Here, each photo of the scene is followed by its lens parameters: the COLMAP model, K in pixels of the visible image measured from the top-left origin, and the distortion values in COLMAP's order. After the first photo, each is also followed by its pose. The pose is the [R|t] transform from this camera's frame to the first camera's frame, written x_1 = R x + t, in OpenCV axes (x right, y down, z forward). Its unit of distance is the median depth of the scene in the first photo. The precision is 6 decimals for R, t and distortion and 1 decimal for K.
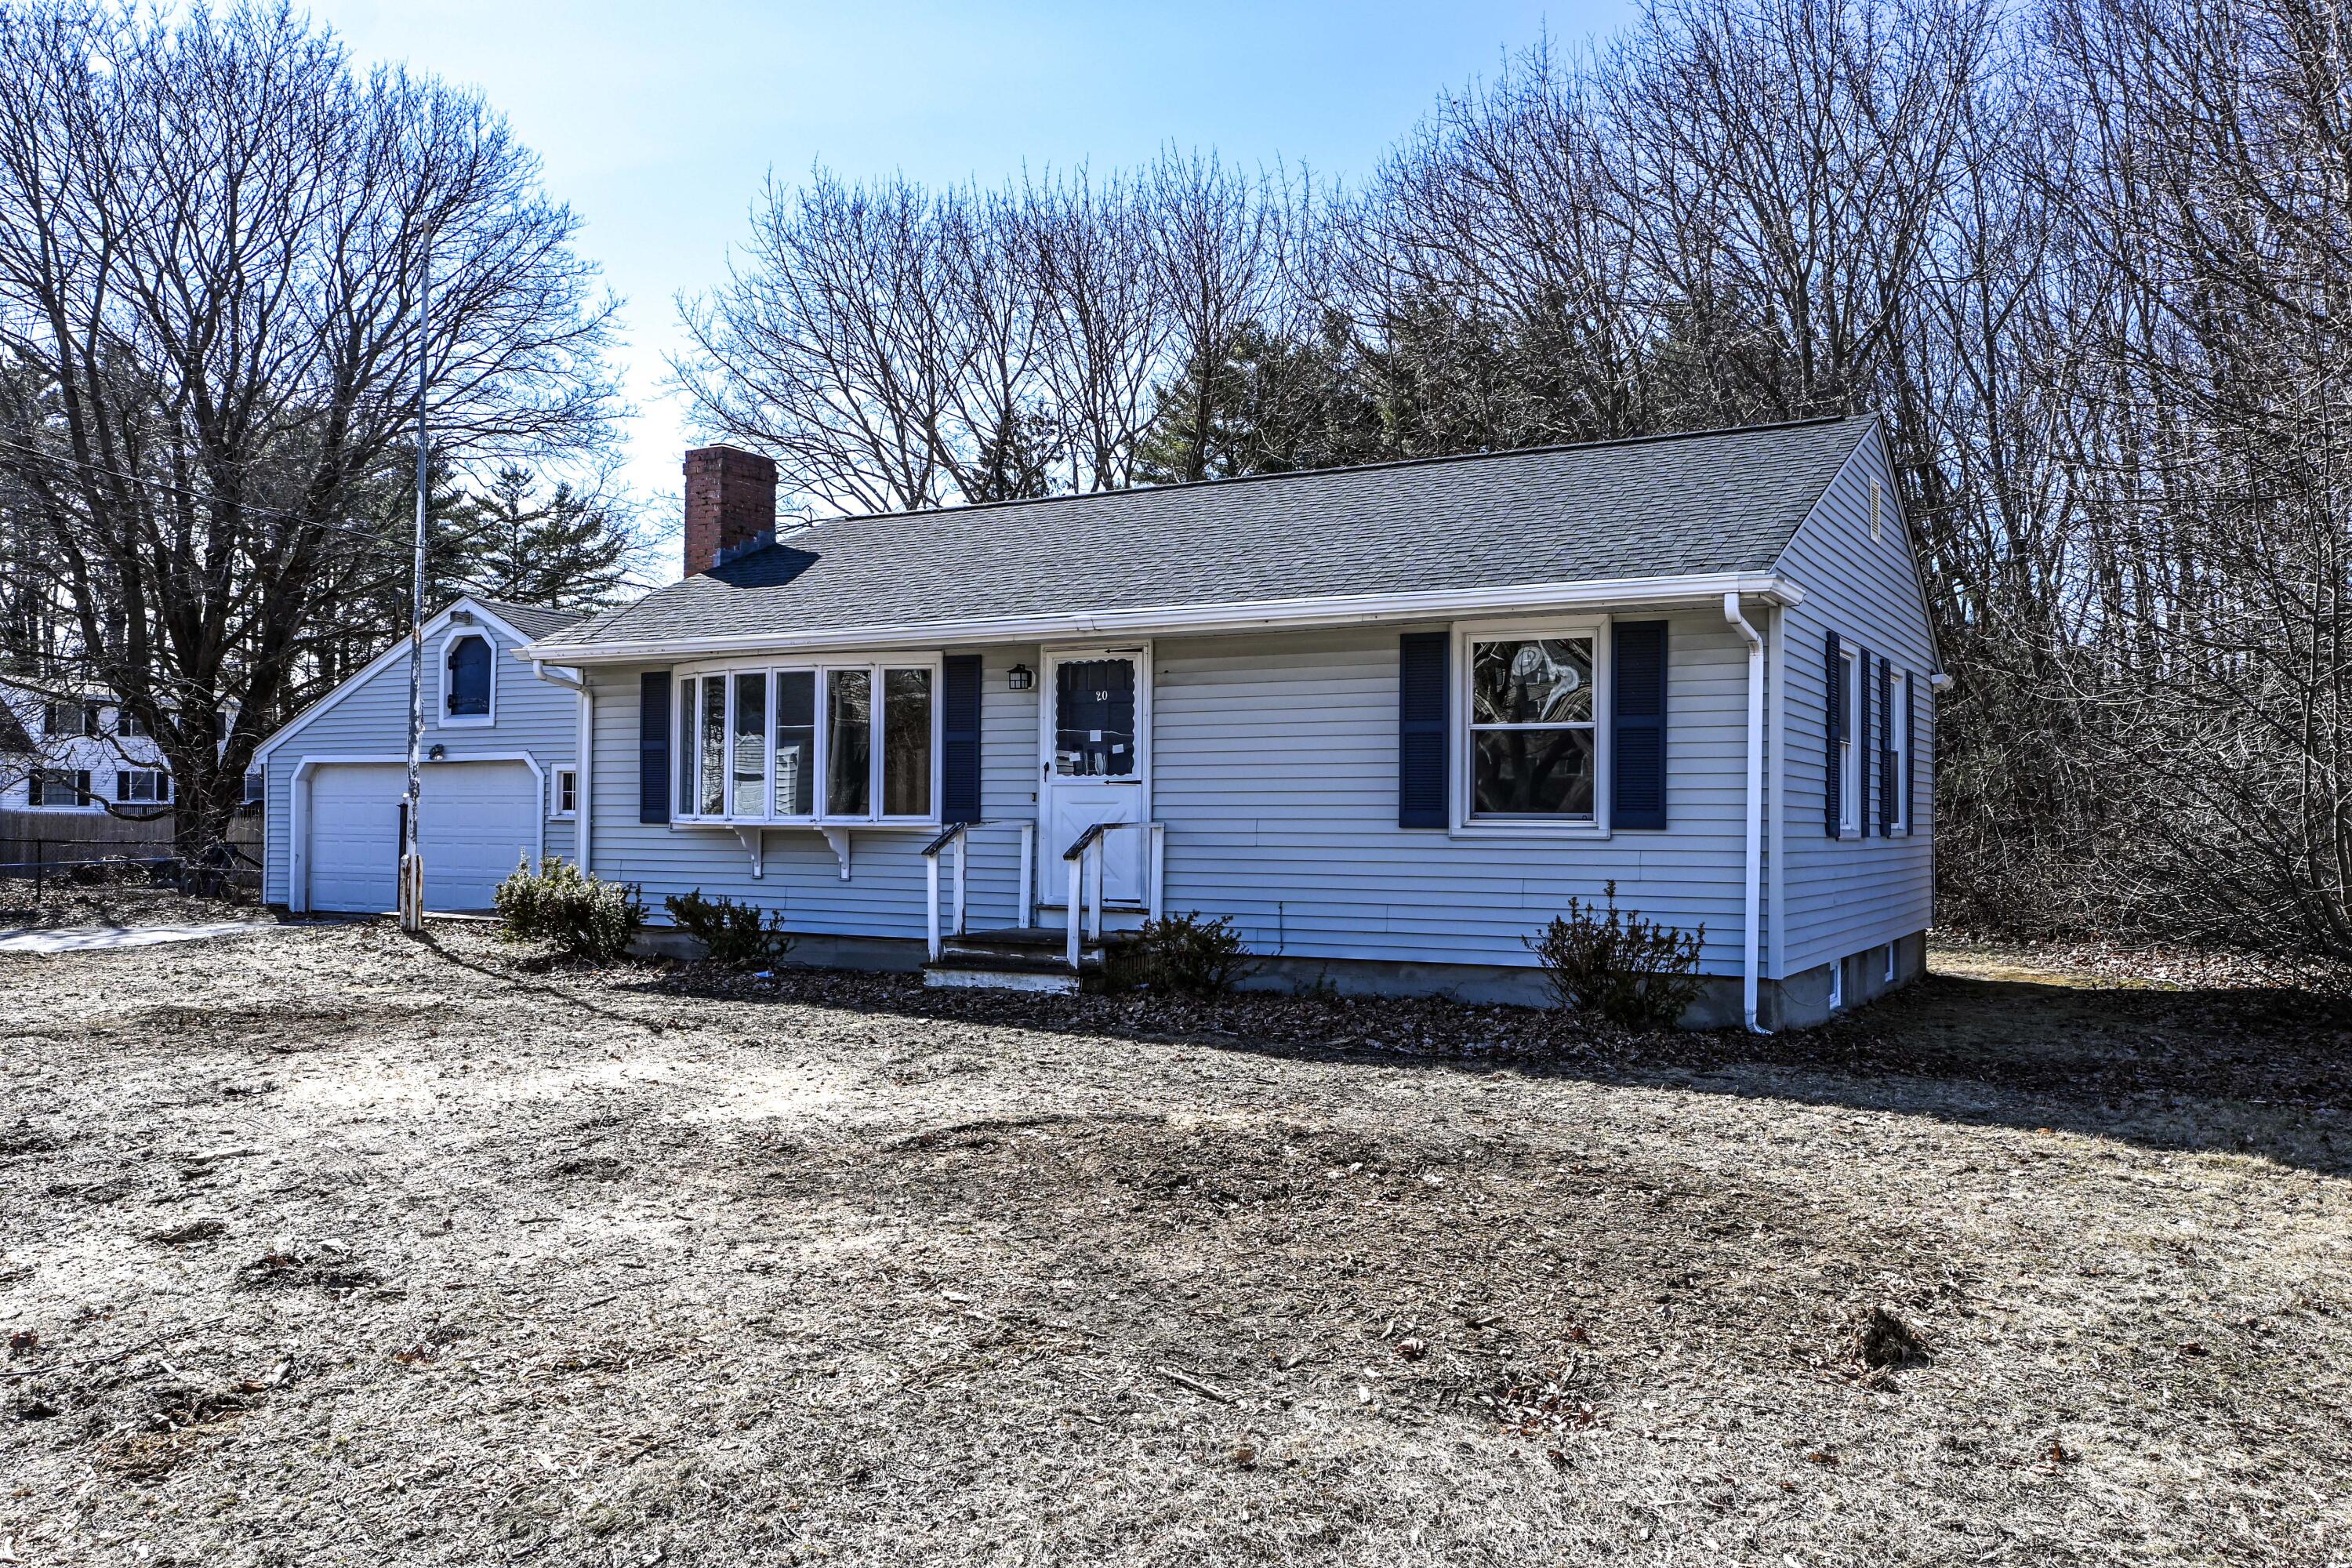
lens RADIAL K [[1800.7, 0, 1172.7], [0, 1800.7, 787.4], [0, 0, 1]] dist [-0.006913, -0.003556]
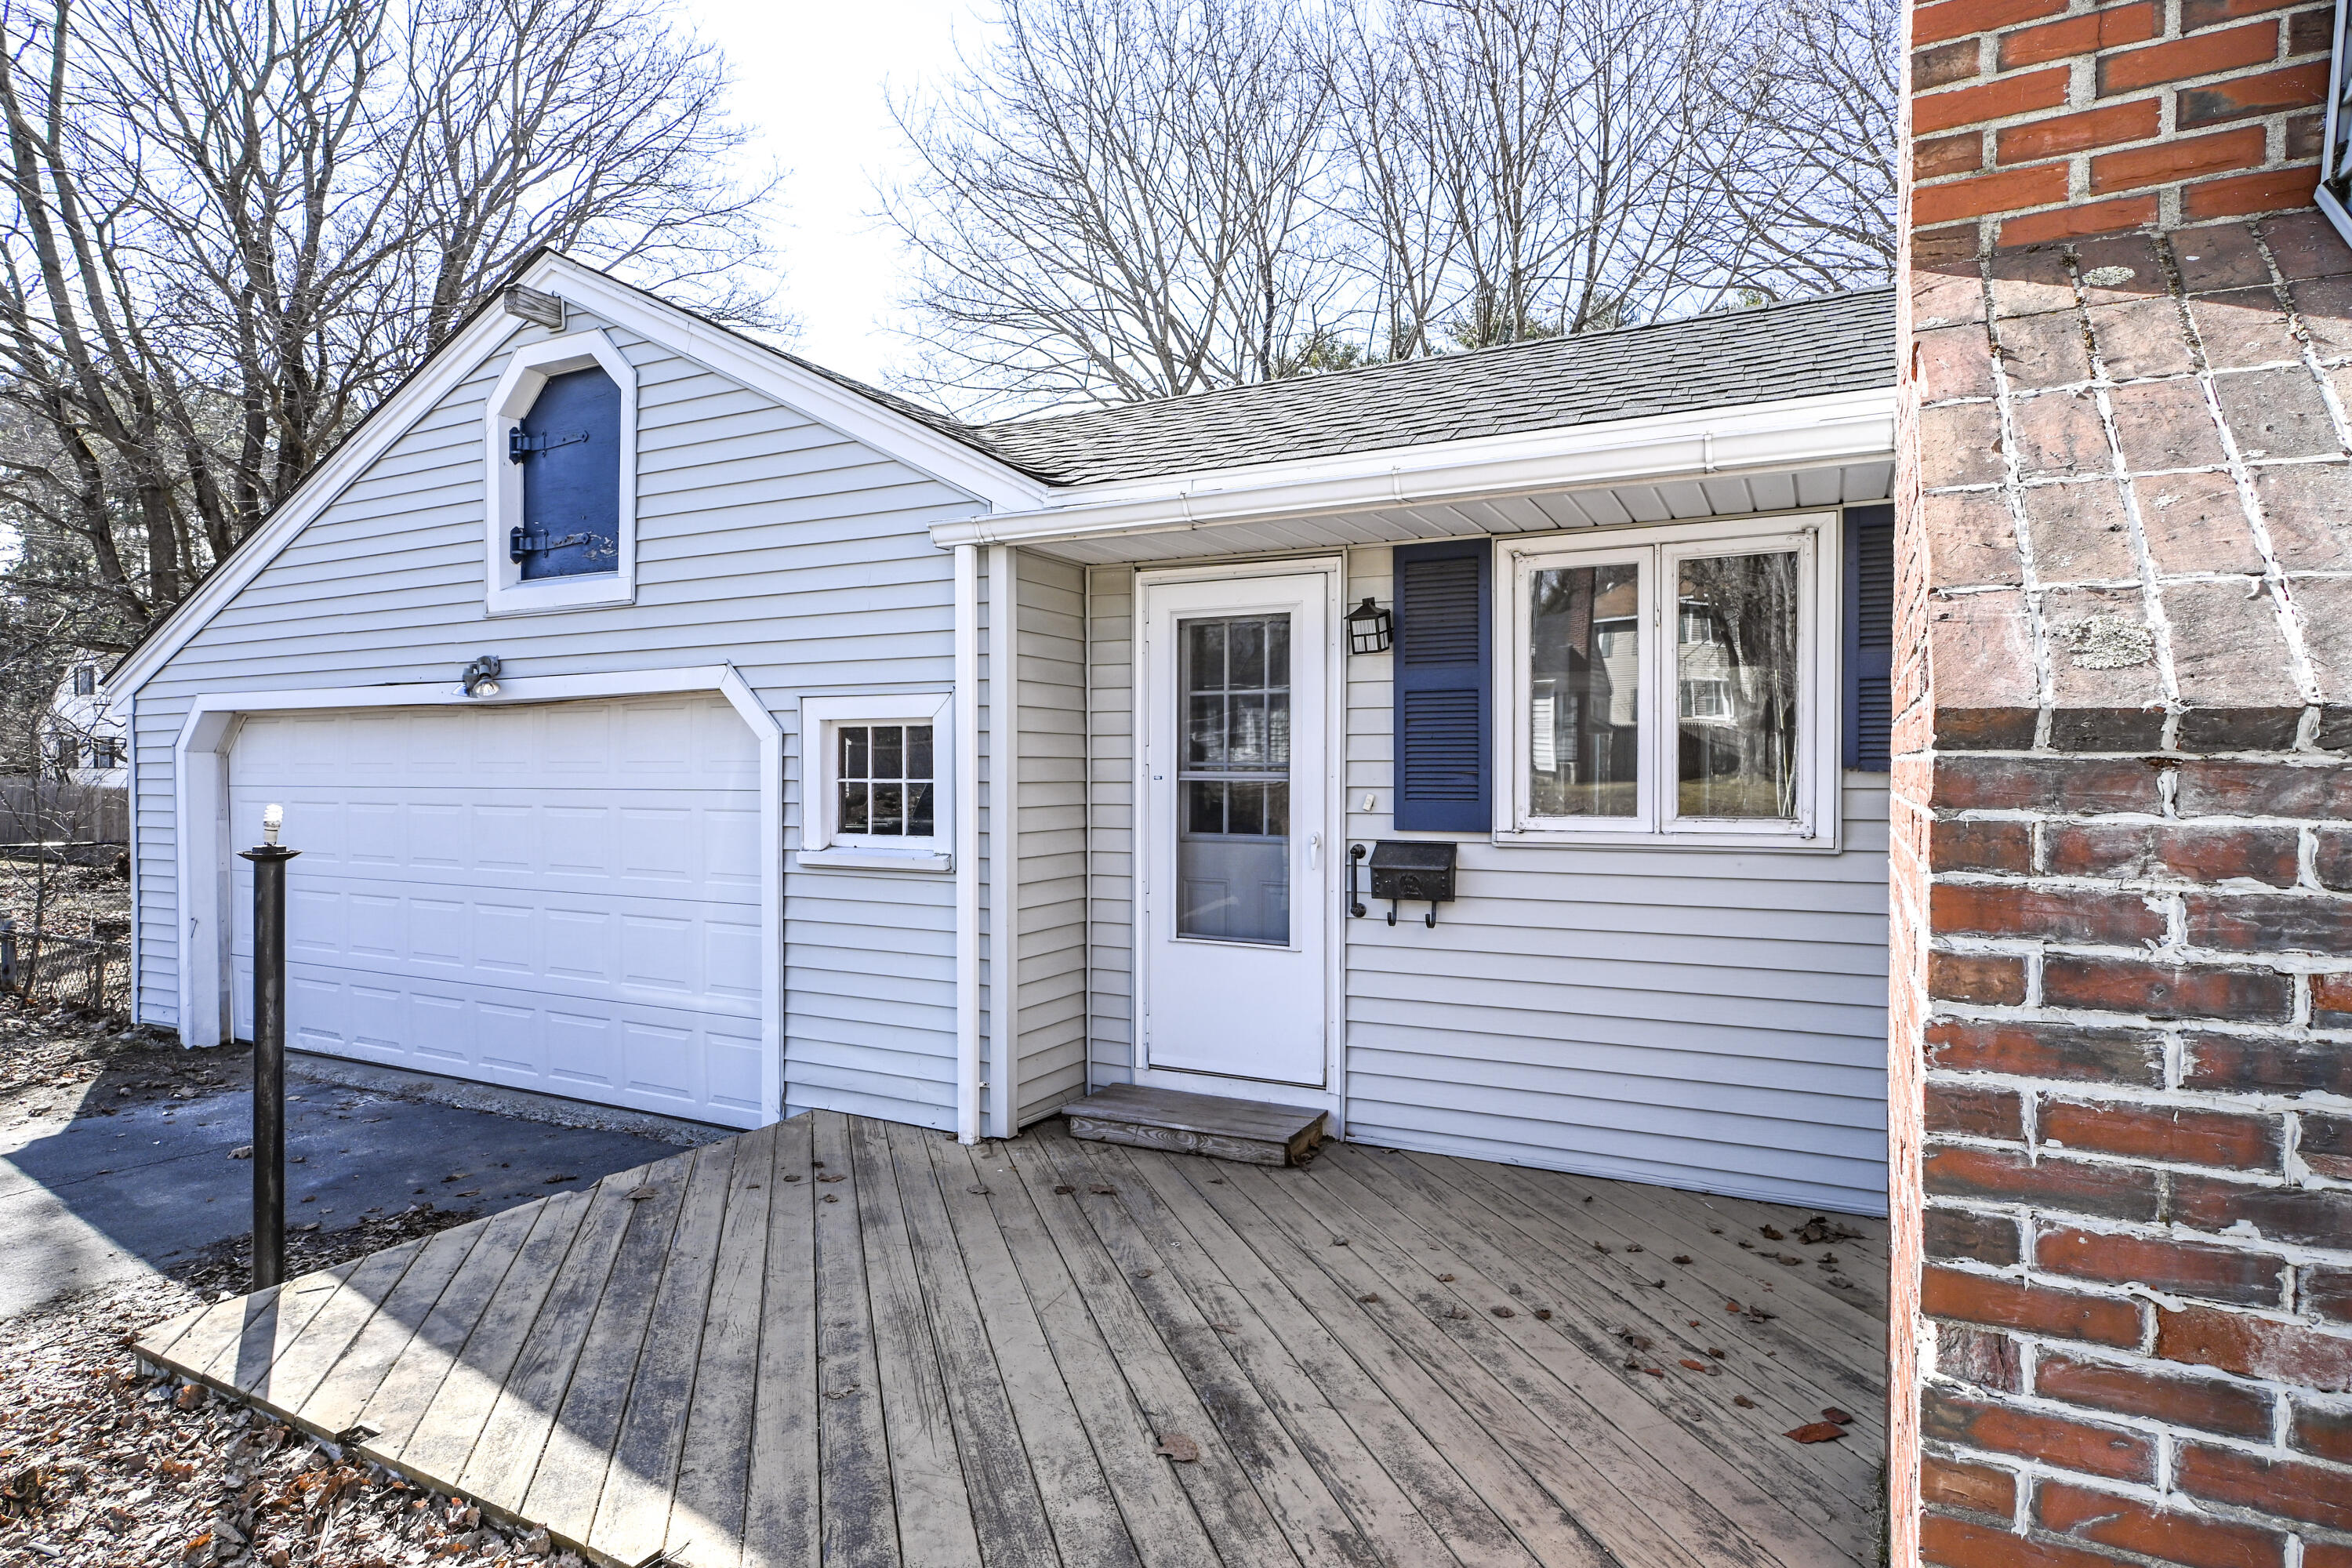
lens RADIAL K [[1275.8, 0, 1172.6], [0, 1275.8, 779.4], [0, 0, 1]] dist [-0.001487, 0.000461]
pose [[0.999498, -0.005342, 0.031215, -0.270020], [0.004612, 0.999715, 0.023409, -0.003197], [-0.031331, -0.023253, 0.999239, 0.721579]]
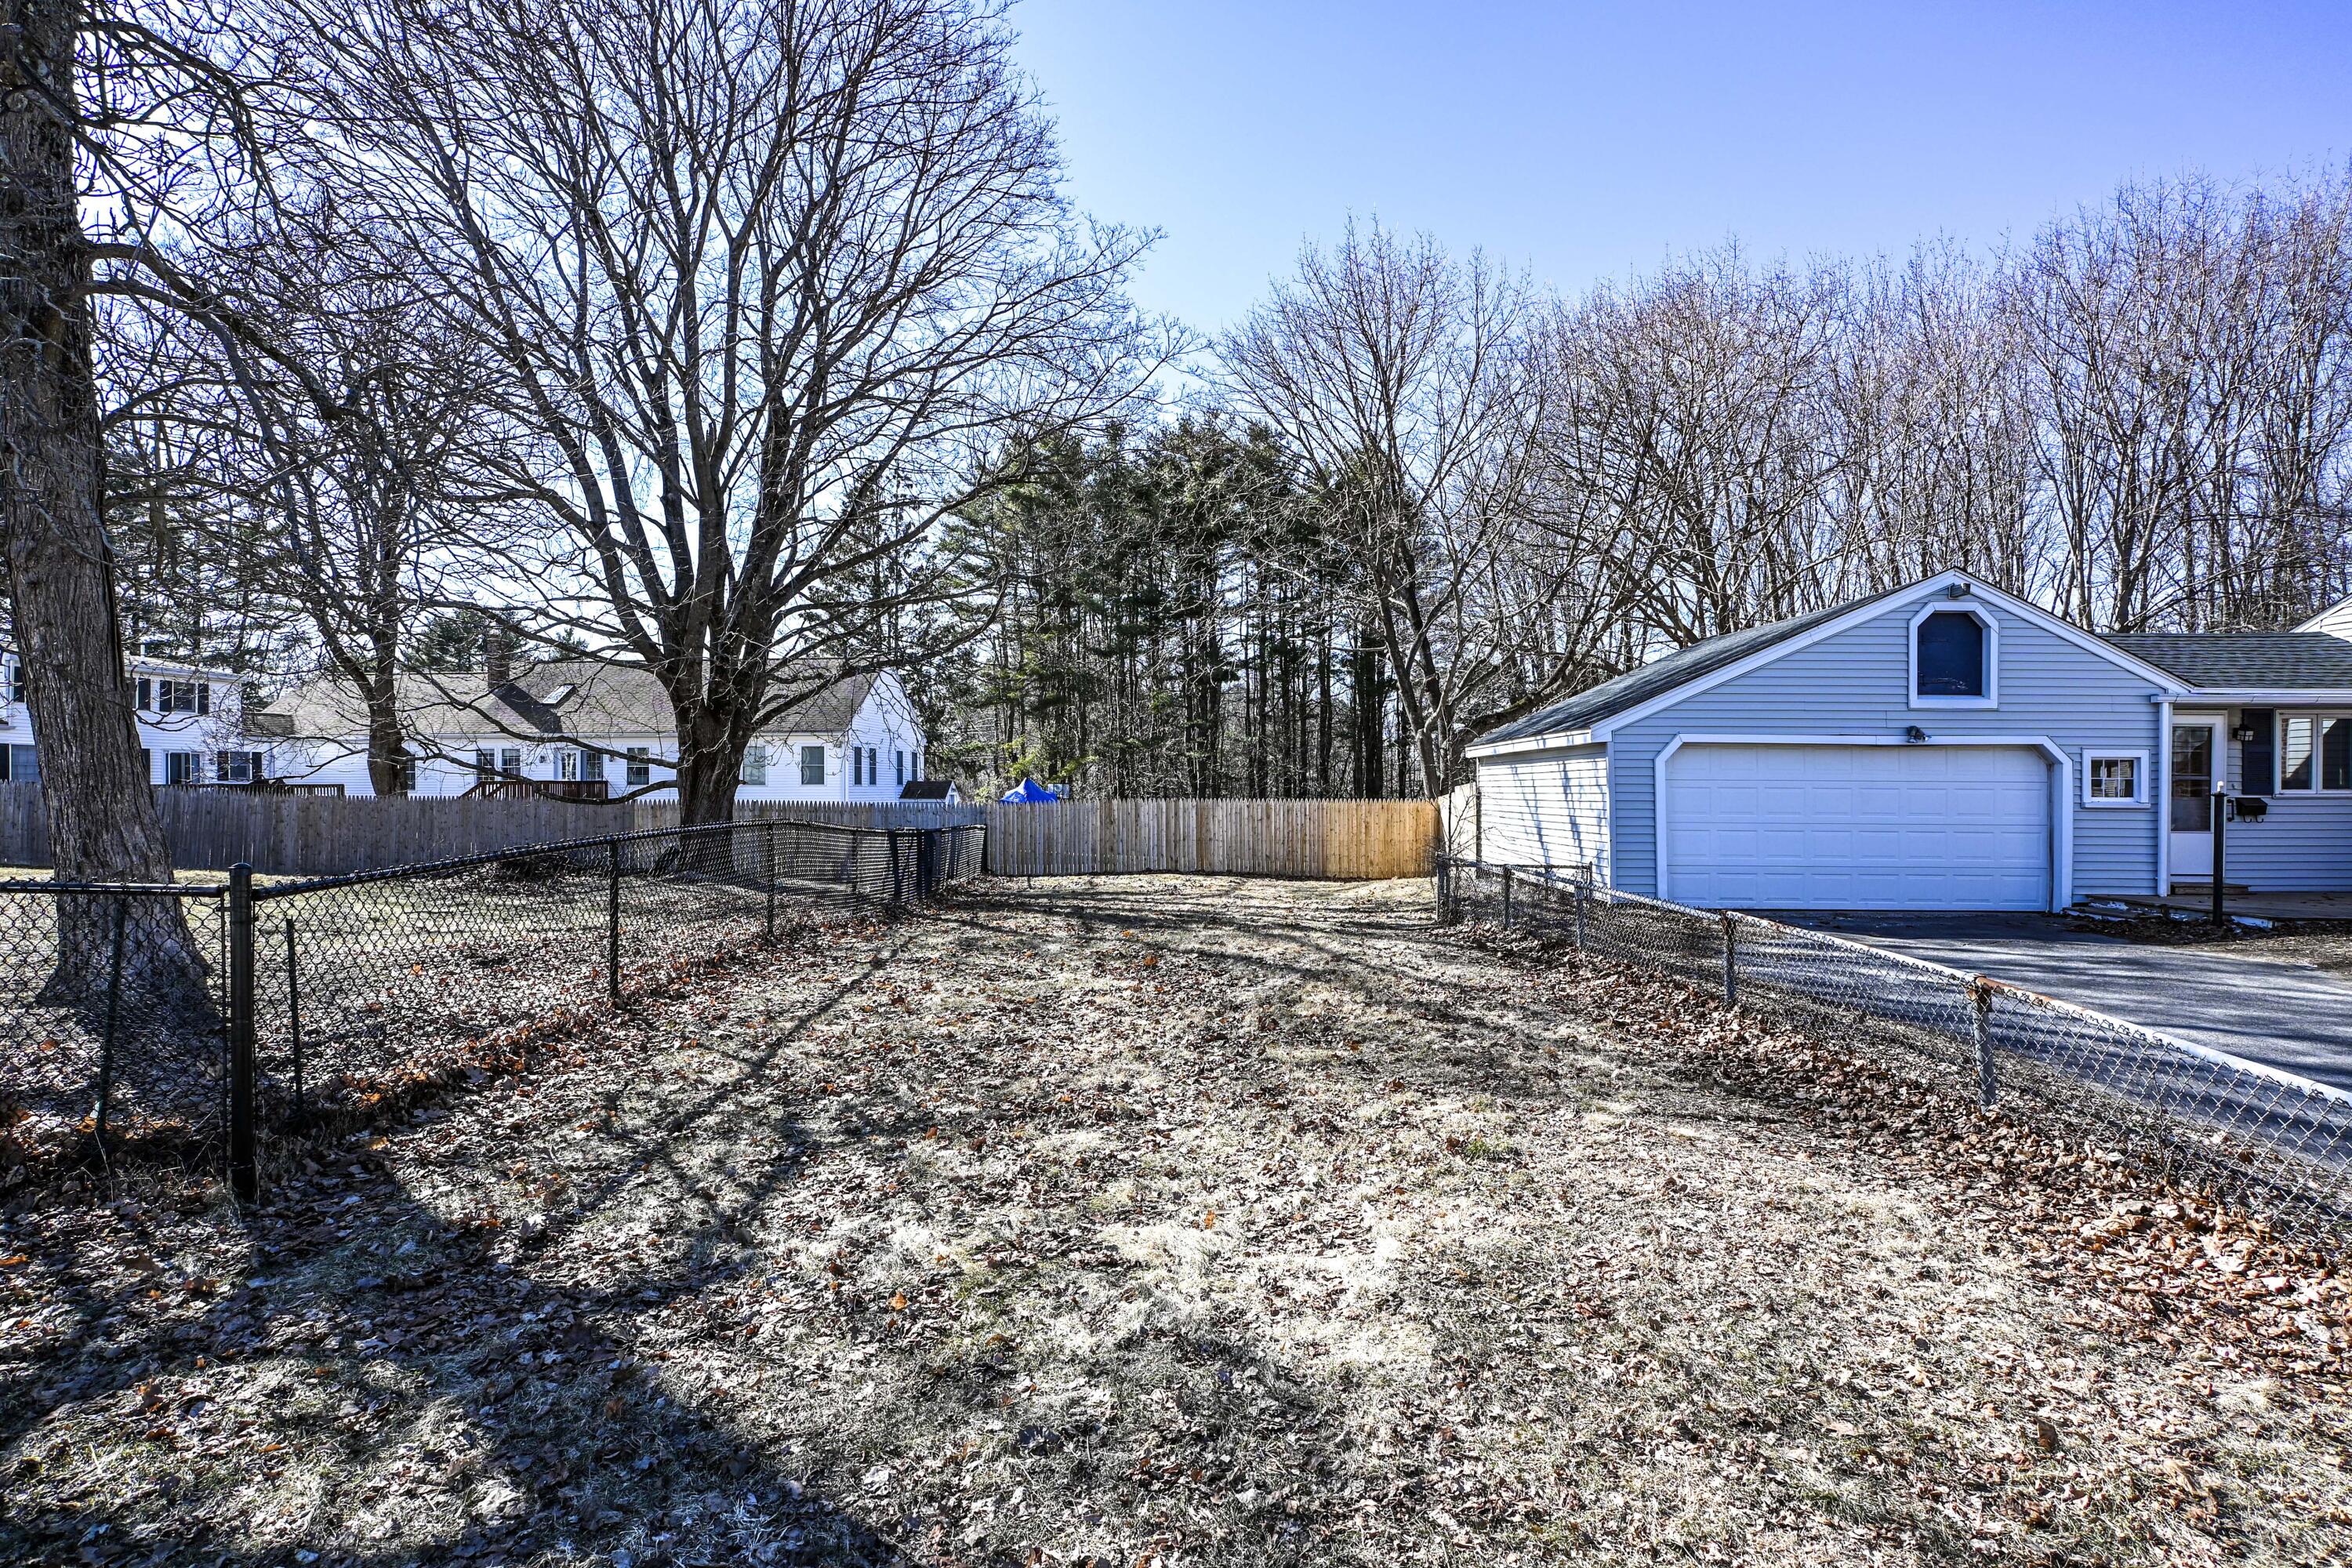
lens RADIAL K [[1198.4, 0, 1173.7], [0, 1198.4, 796.7], [0, 0, 1]] dist [0.001765, 0.002685]
pose [[0.889773, 0.002964, 0.456394, -1.038900], [-0.014650, 0.999649, 0.022070, 0.005469], [-0.456168, -0.026324, 0.889504, 0.615643]]
